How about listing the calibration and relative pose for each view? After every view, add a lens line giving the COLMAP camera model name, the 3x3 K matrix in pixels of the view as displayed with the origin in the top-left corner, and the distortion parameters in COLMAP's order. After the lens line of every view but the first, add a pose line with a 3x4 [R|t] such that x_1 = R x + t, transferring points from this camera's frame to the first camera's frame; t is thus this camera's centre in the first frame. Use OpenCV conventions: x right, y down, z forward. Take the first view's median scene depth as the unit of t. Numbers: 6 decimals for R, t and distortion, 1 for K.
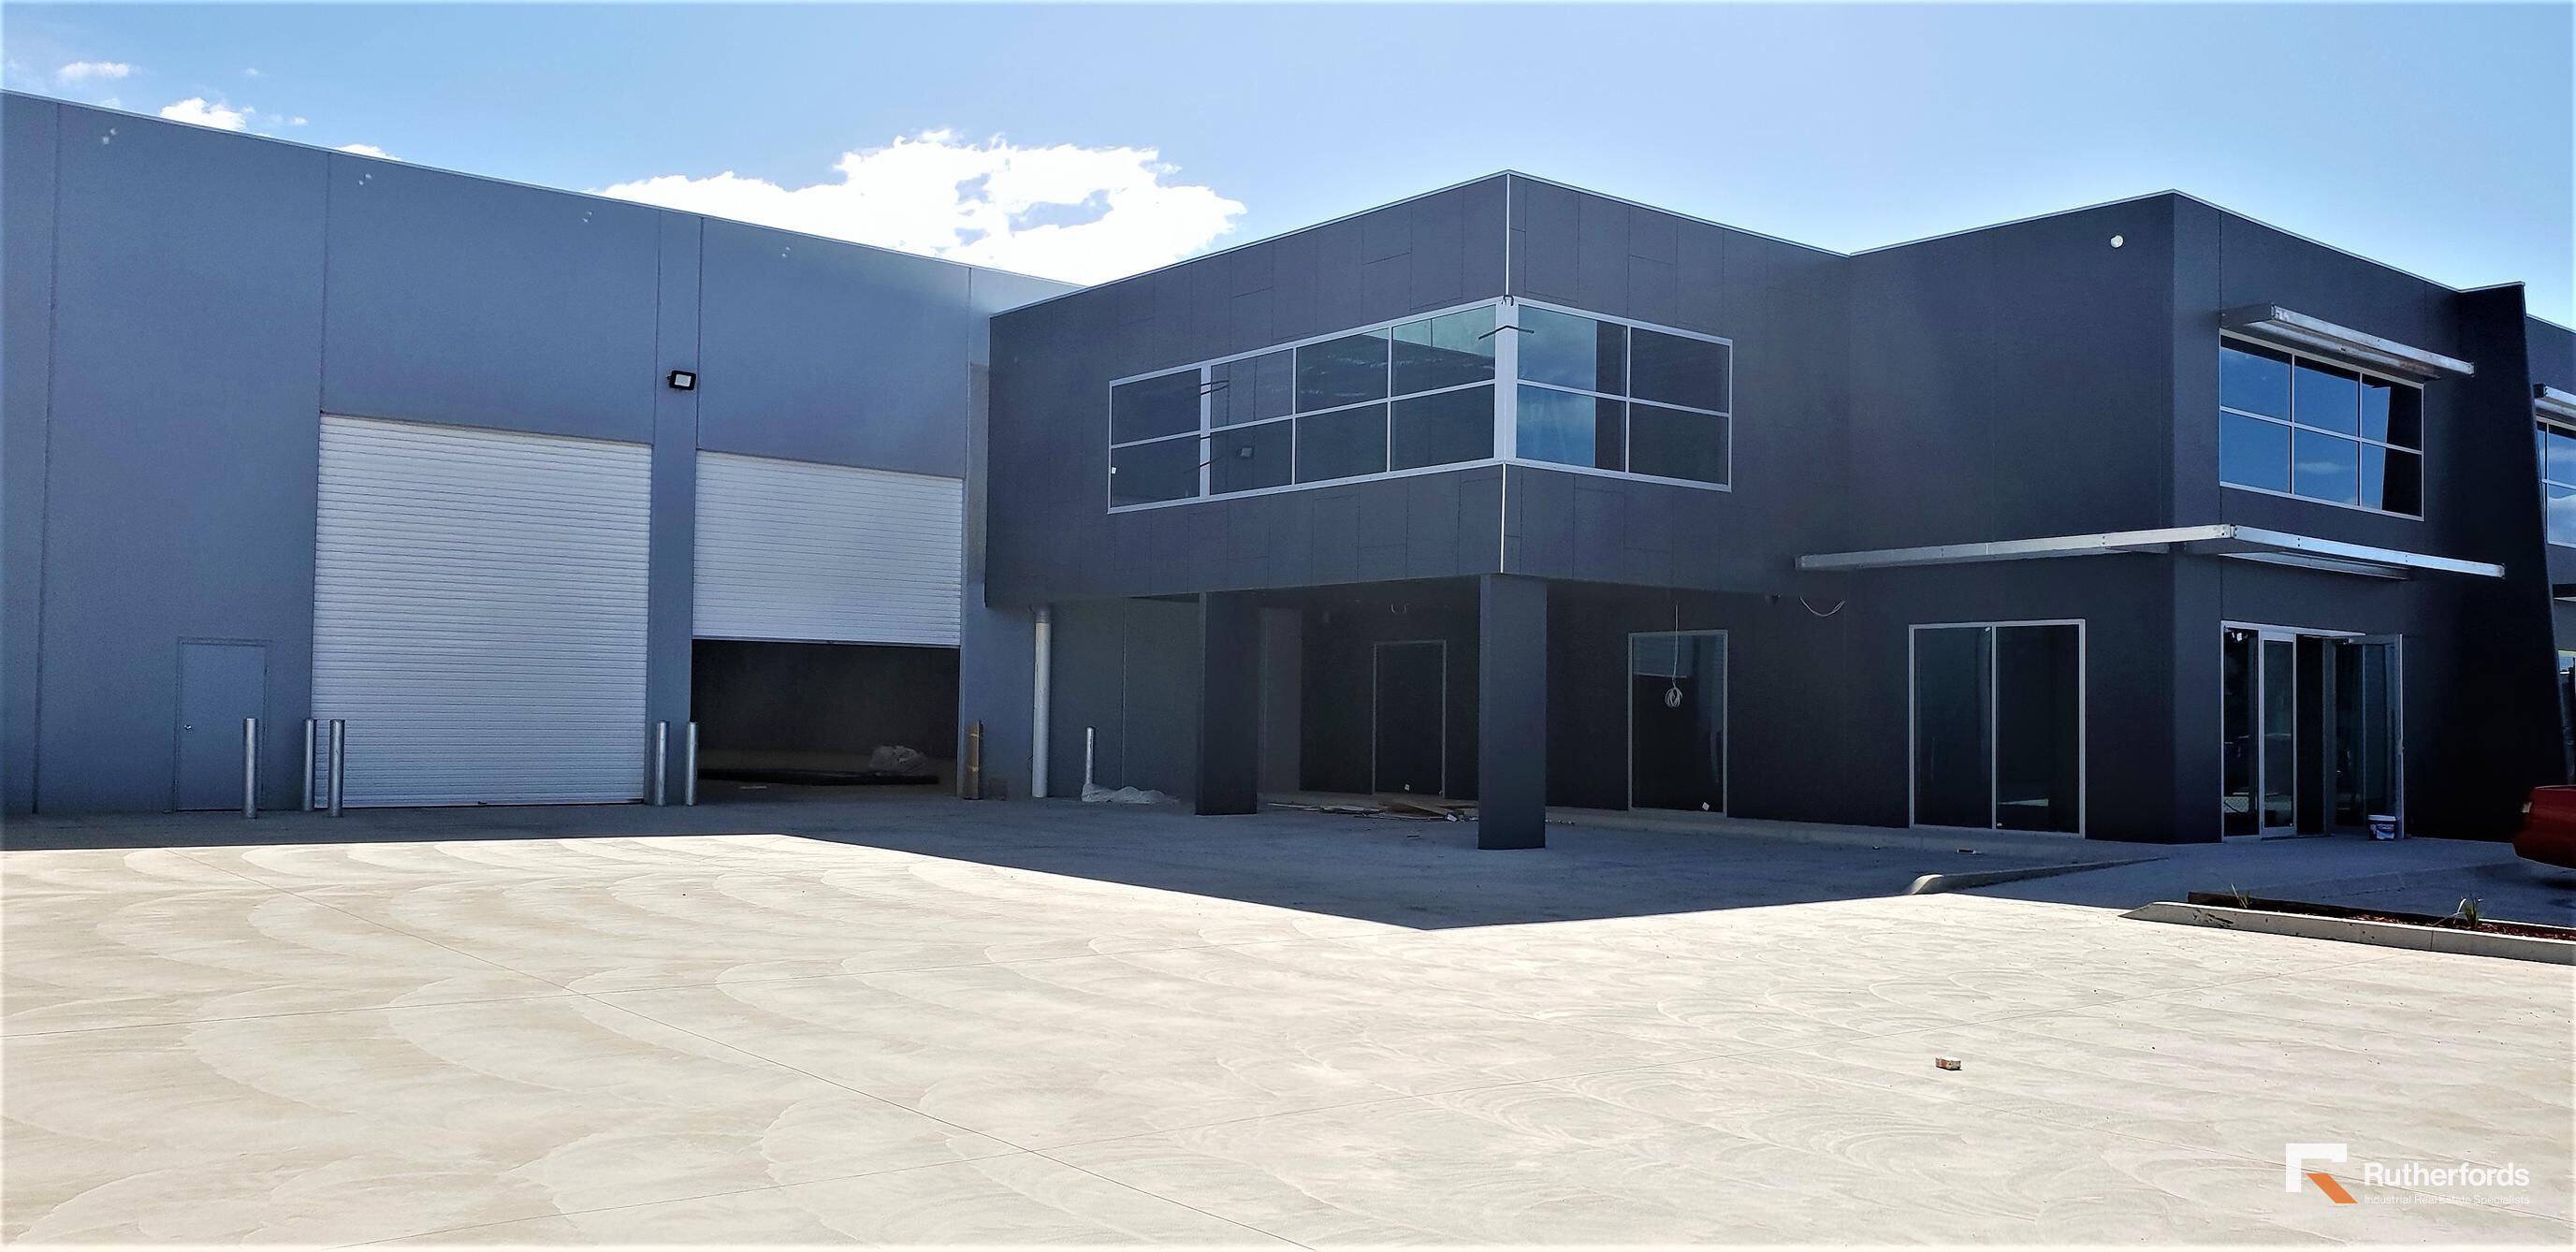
lens RADIAL K [[2057.5, 0, 1288.0], [0, 2057.5, 626.0], [0, 0, 1]] dist [-0.004942, -0.006927]
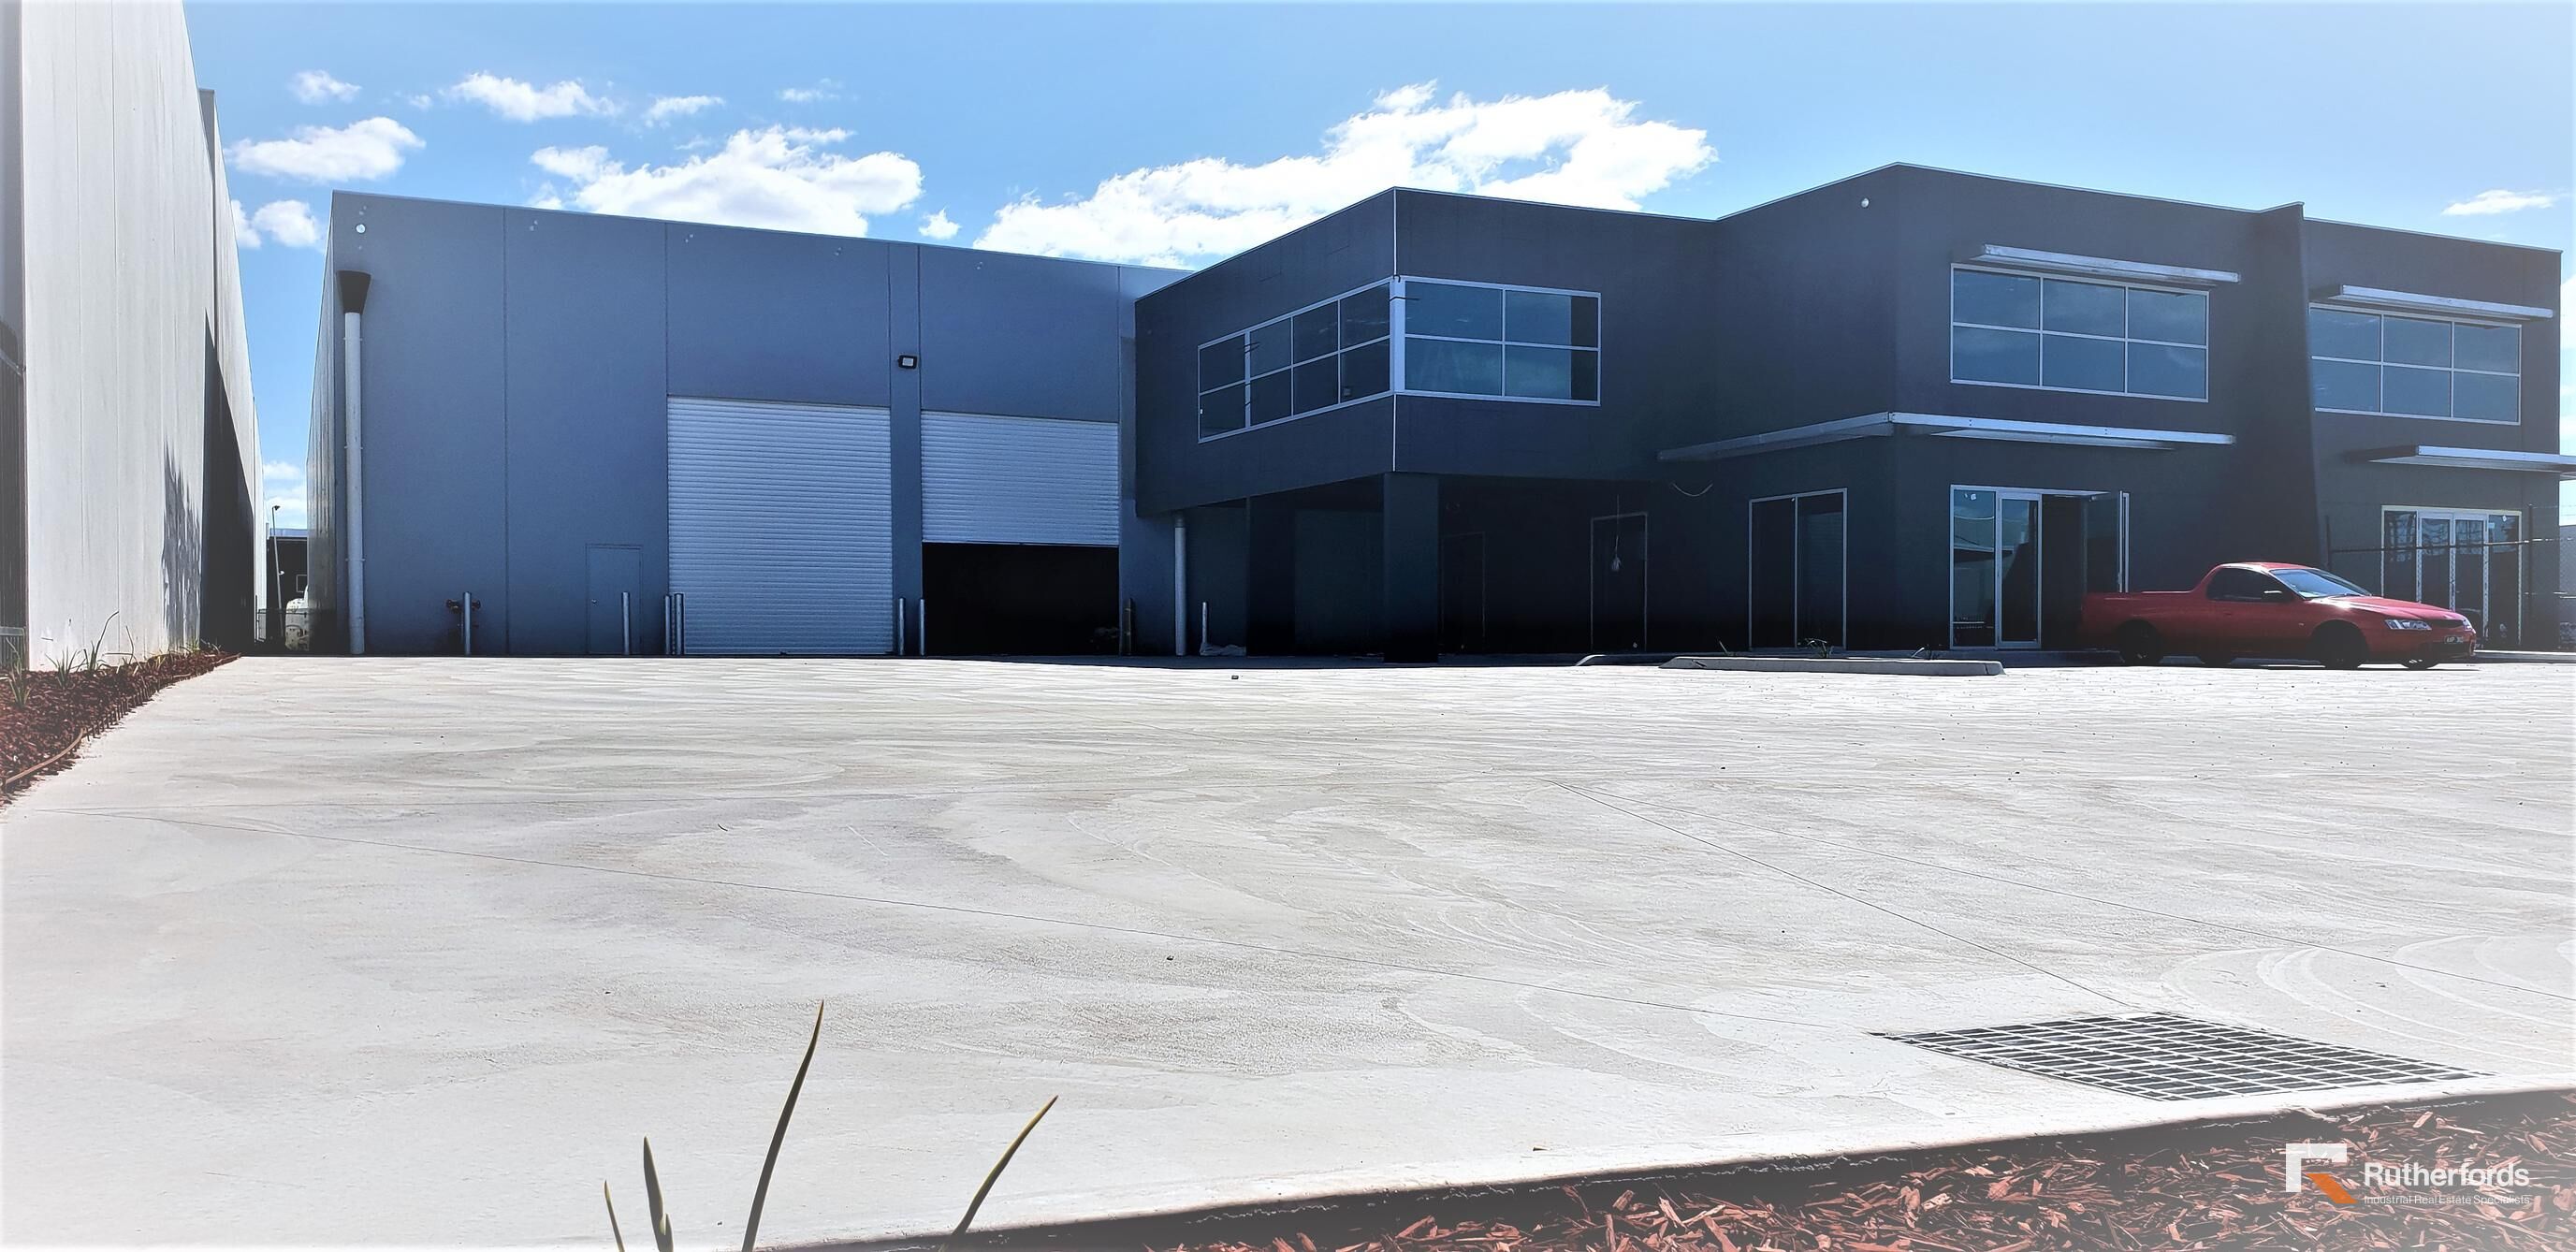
lens RADIAL K [[2107.0, 0, 1255.6], [0, 2107.0, 763.9], [0, 0, 1]] dist [-0.000570, 0.000726]
pose [[0.969662, -0.005303, -0.244392, 0.313560], [0.026744, 0.996065, 0.084499, 0.044304], [0.242983, -0.088472, 0.965988, -0.404264]]
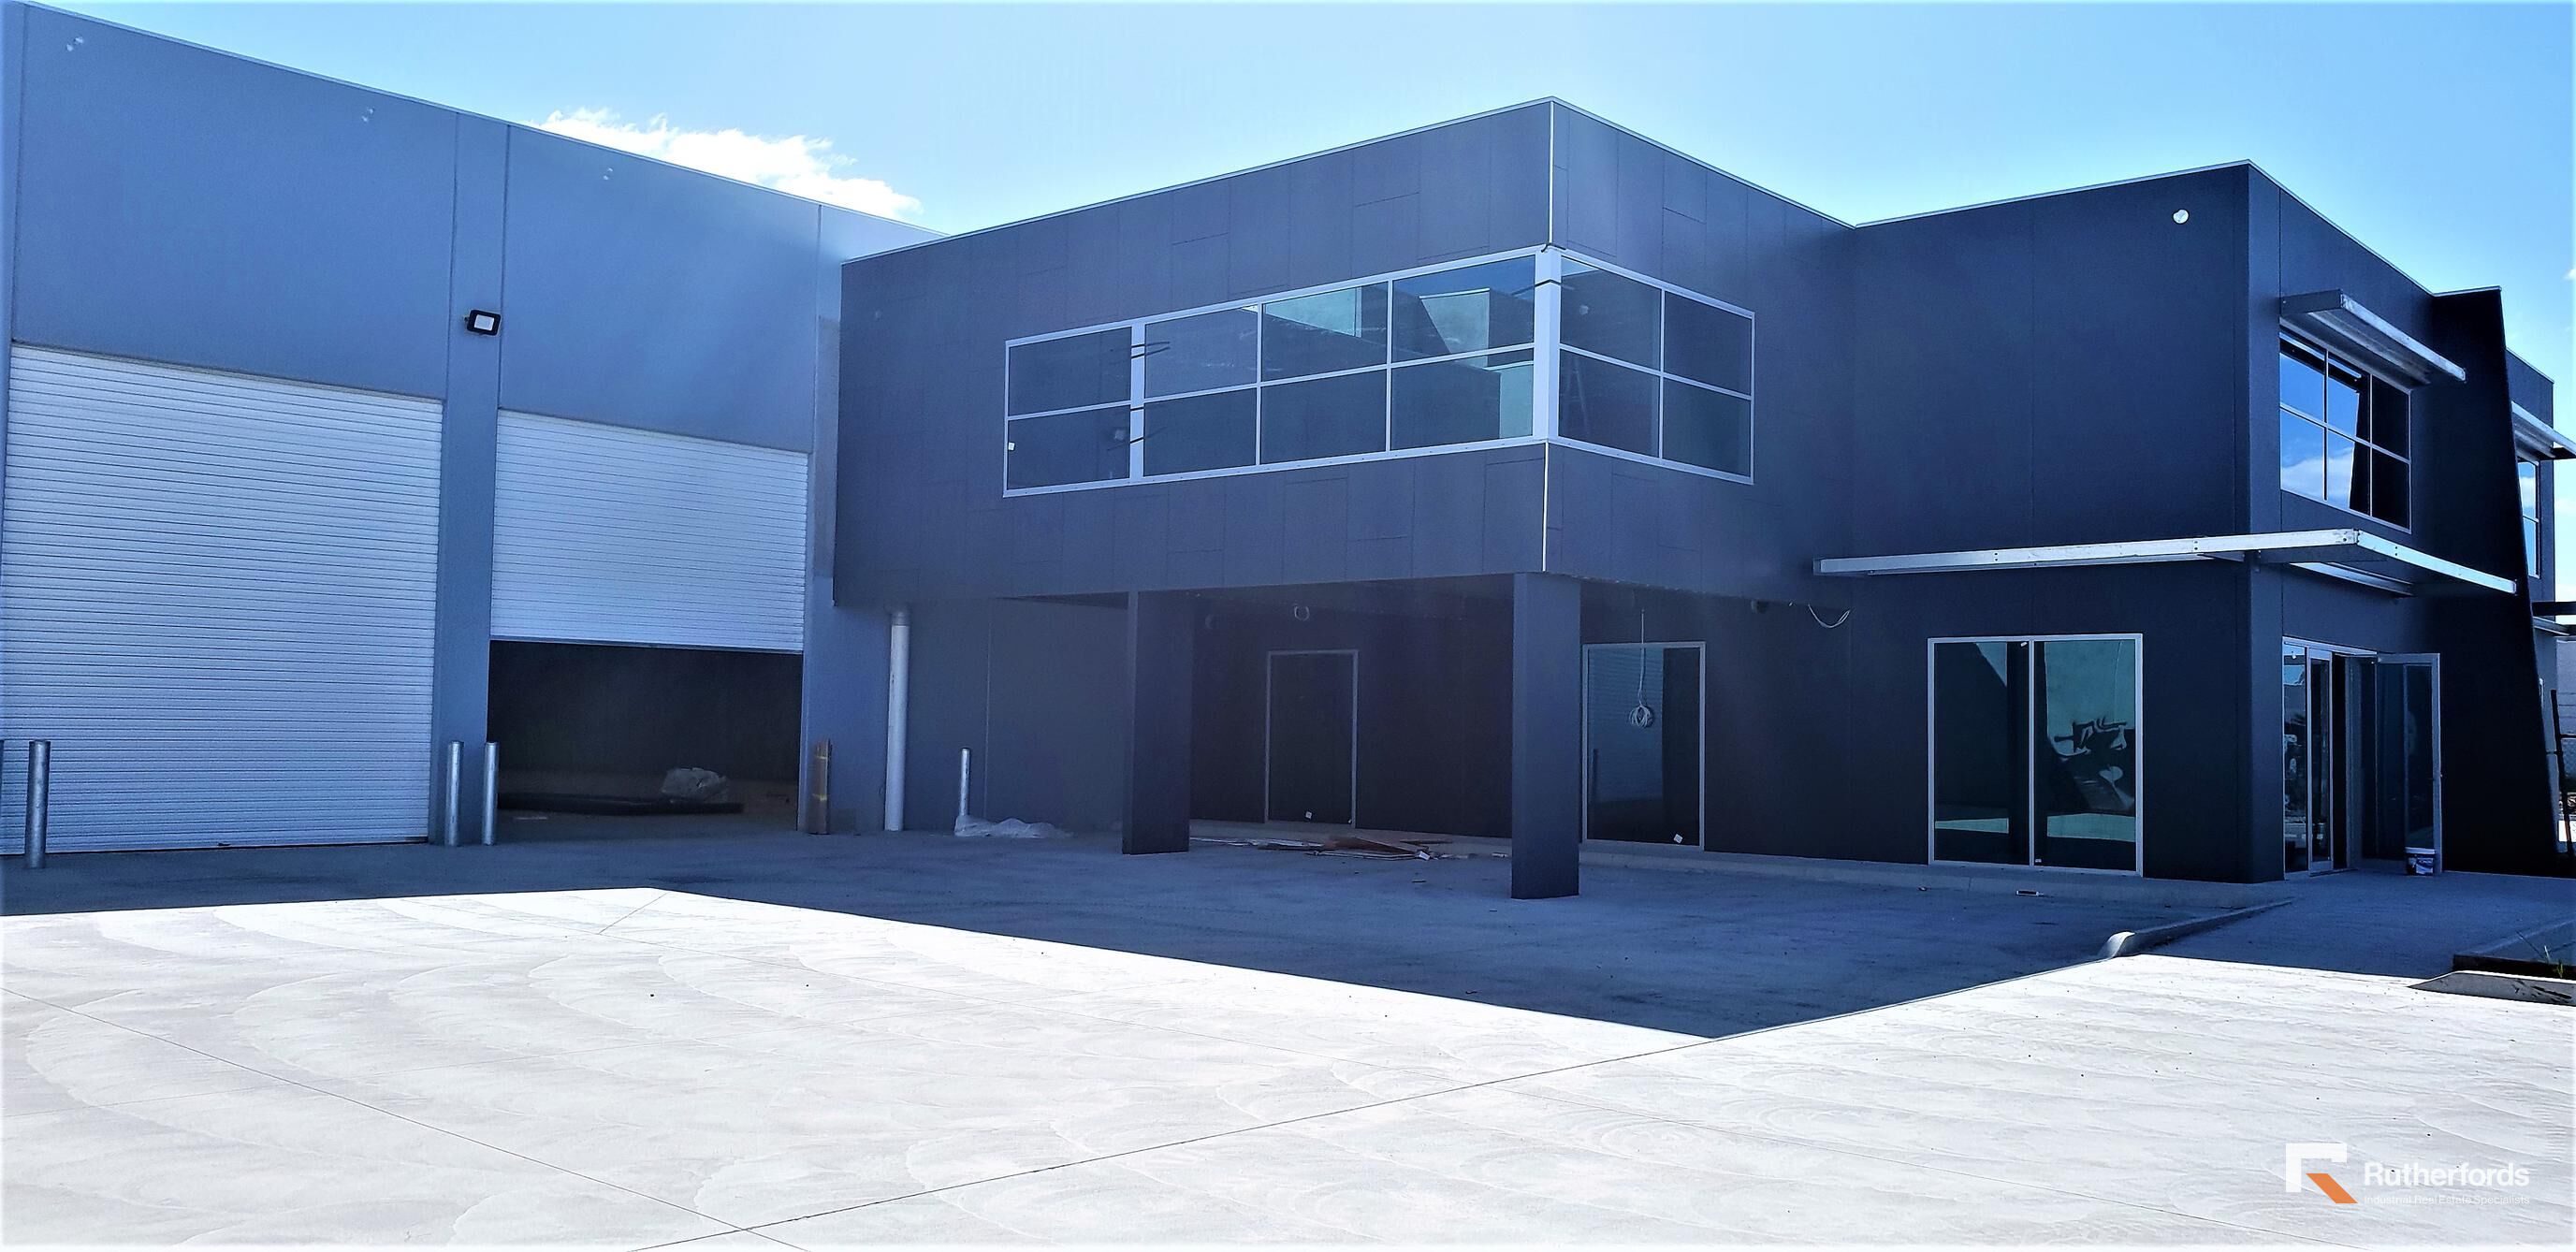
lens RADIAL K [[2057.5, 0, 1288.0], [0, 2057.5, 626.0], [0, 0, 1]] dist [-0.004942, -0.006927]
pose [[0.986255, 0.011243, 0.164847, -0.117879], [-0.010552, 0.999931, -0.005066, 0.001652], [-0.164893, 0.003257, 0.986306, 0.153709]]
